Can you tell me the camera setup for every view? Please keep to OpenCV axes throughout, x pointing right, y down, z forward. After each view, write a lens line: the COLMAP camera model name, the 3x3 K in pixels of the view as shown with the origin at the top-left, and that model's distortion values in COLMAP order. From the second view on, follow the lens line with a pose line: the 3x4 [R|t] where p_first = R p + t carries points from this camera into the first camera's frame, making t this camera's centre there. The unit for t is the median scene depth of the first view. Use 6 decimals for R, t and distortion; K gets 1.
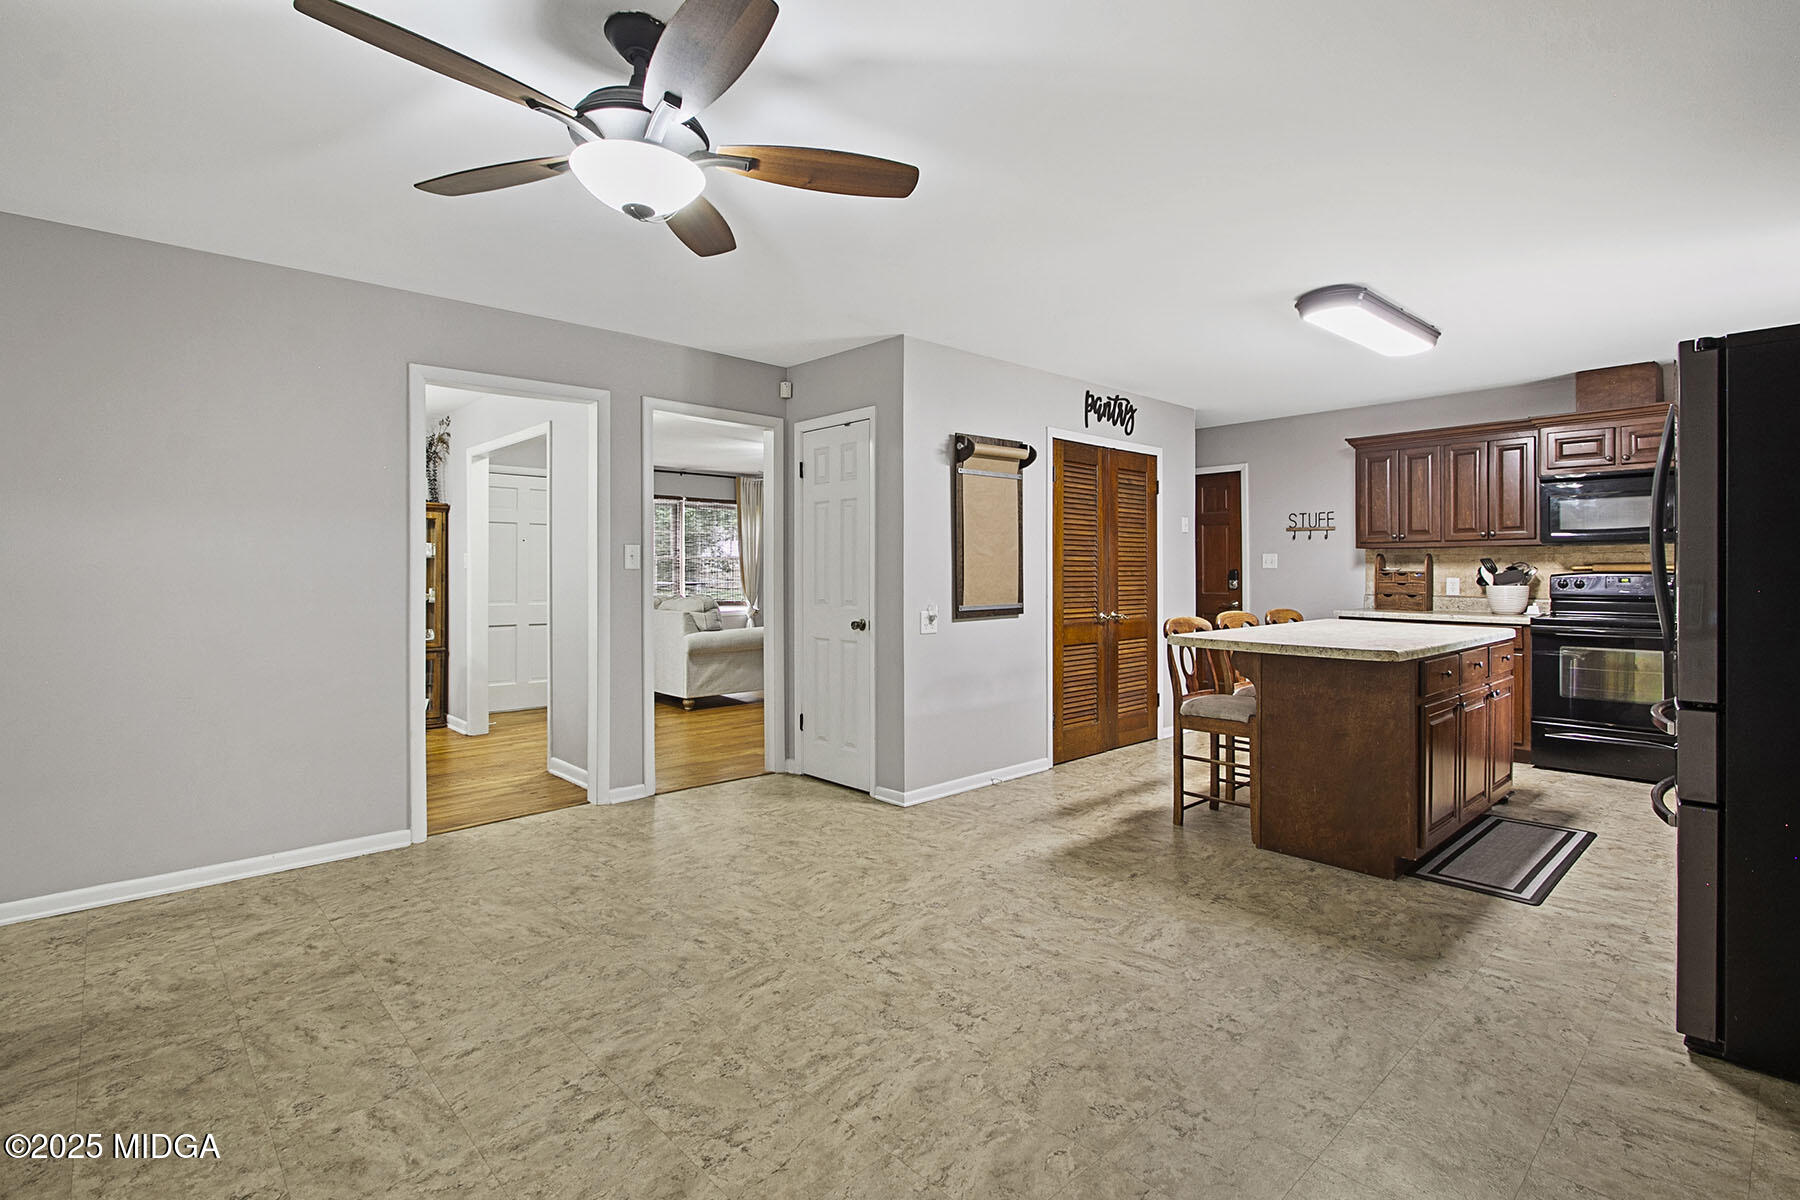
lens RADIAL K [[855.3, 0, 910.8], [0, 855.3, 570.2], [0, 0, 1]] dist [0.004379, -0.003509]
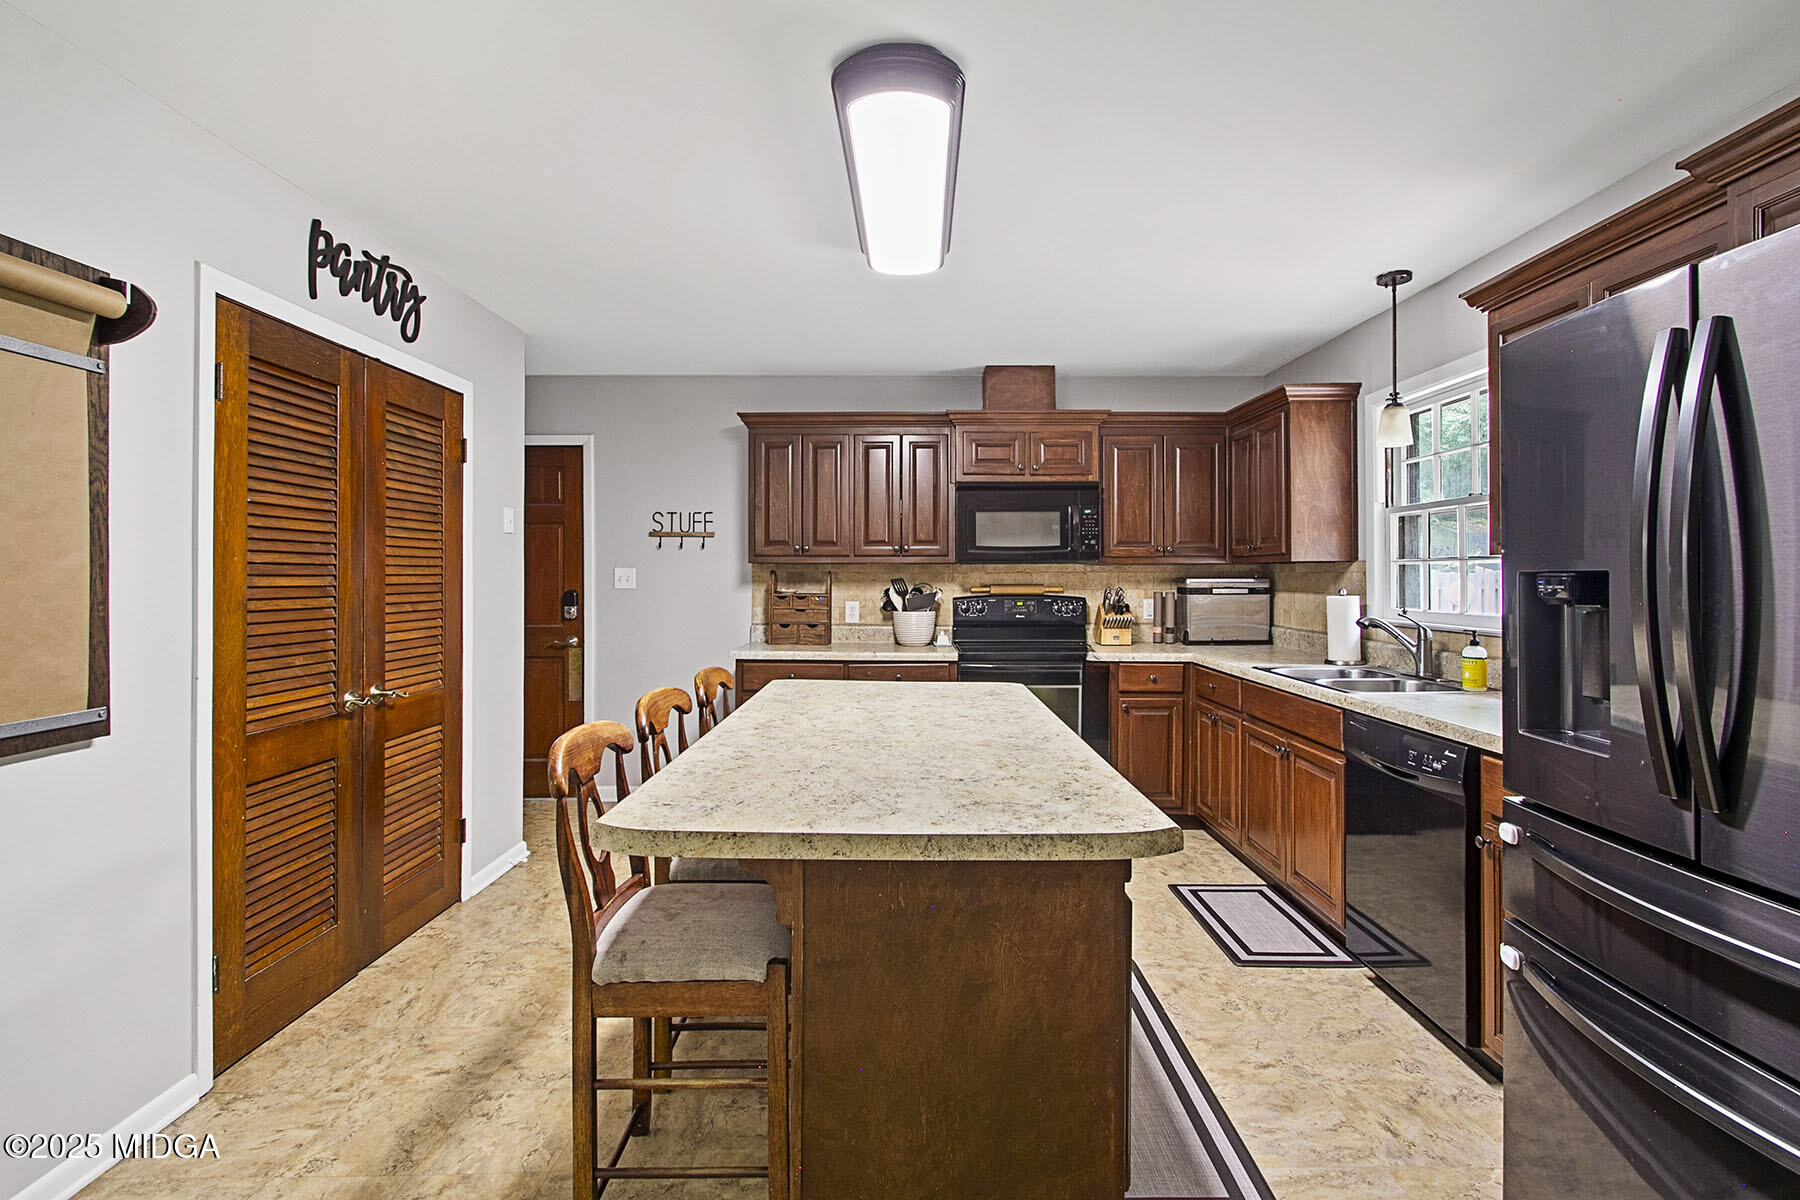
lens RADIAL K [[855.3, 0, 913.5], [0, 855.3, 570.2], [0, 0, 1]] dist [0.004379, -0.003509]
pose [[0.681519, 0.005284, 0.731781, 0.085619], [-0.001972, 0.999984, -0.005385, -0.017278], [-0.731798, 0.002227, 0.681518, 0.431276]]
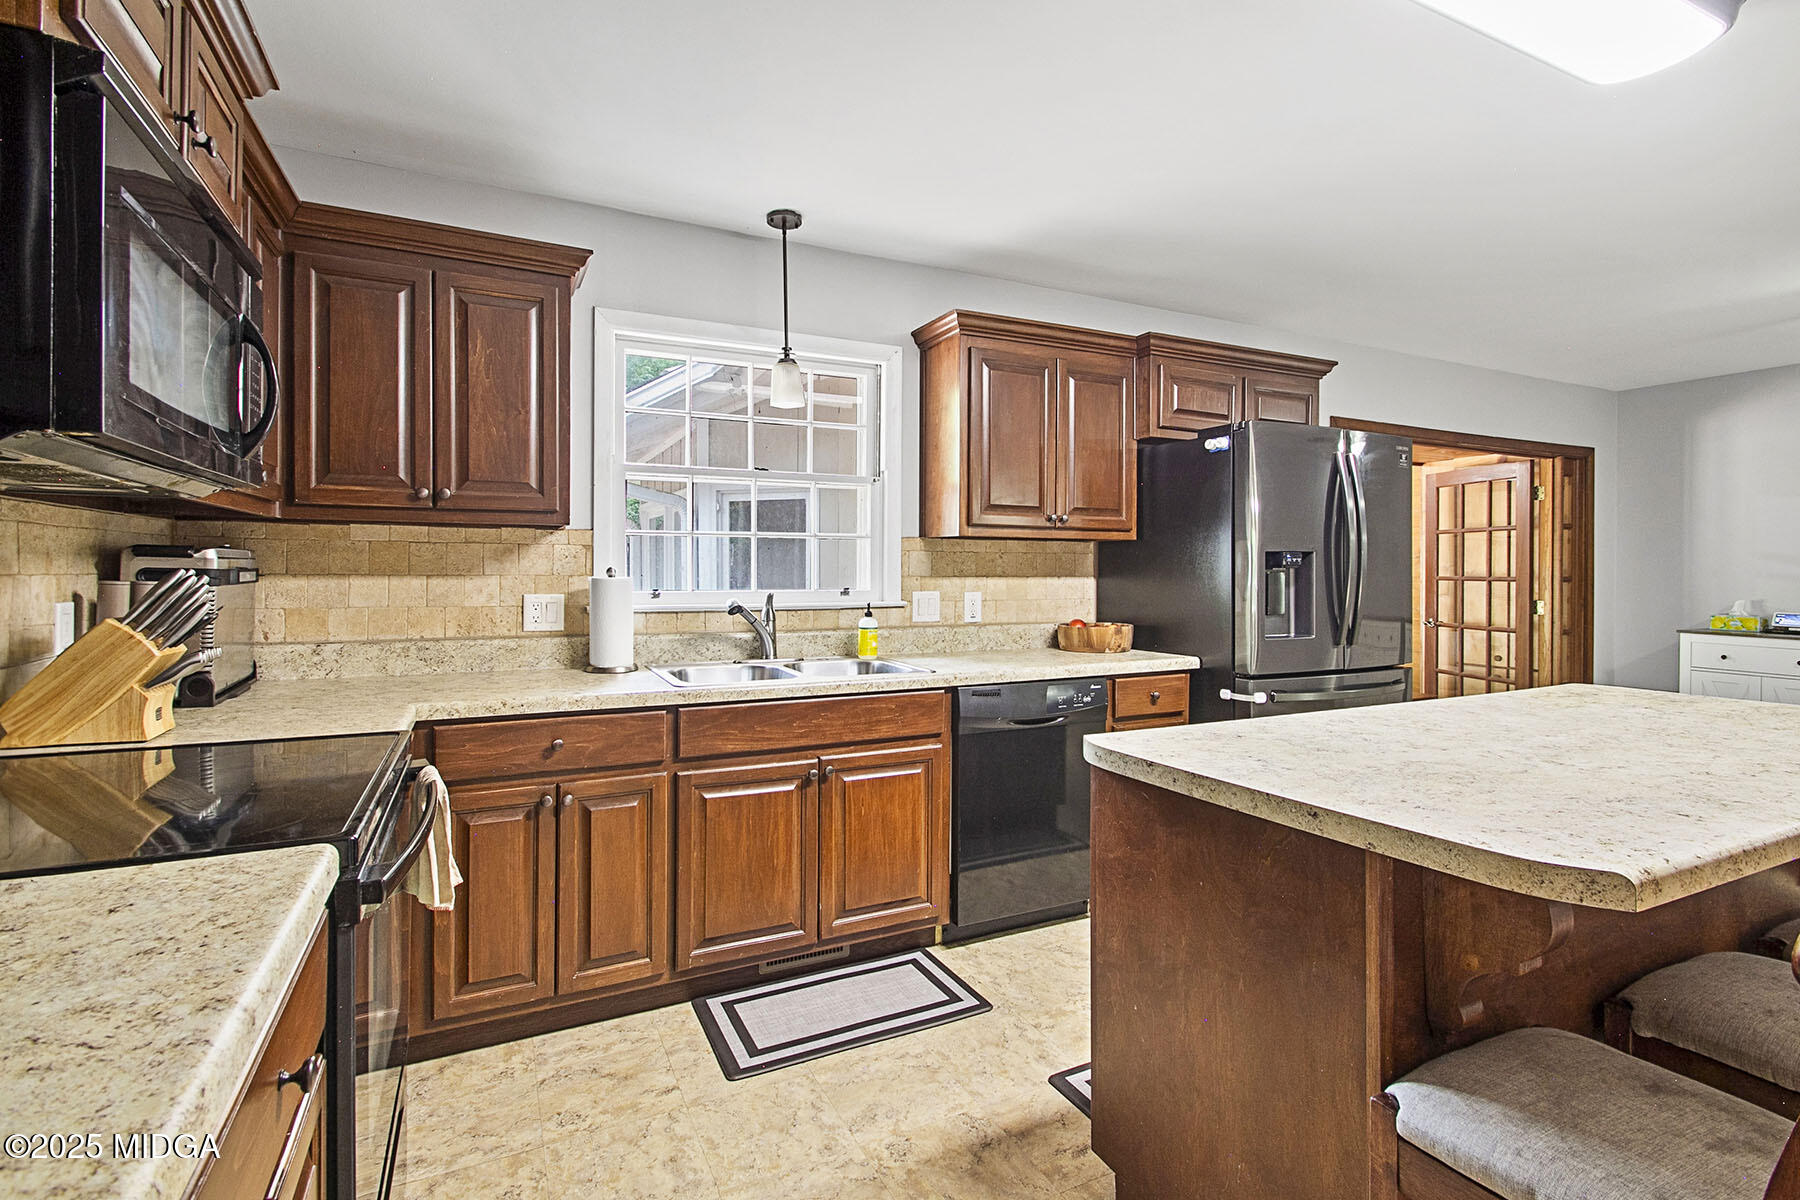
lens RADIAL K [[855.3, 0, 902.8], [0, 855.3, 583.8], [0, 0, 1]] dist [0.004379, -0.003509]
pose [[-0.955910, -0.004130, 0.293630, 0.300945], [-0.000226, 0.999911, 0.013325, -0.010809], [-0.293659, 0.012671, -0.955826, 0.751678]]
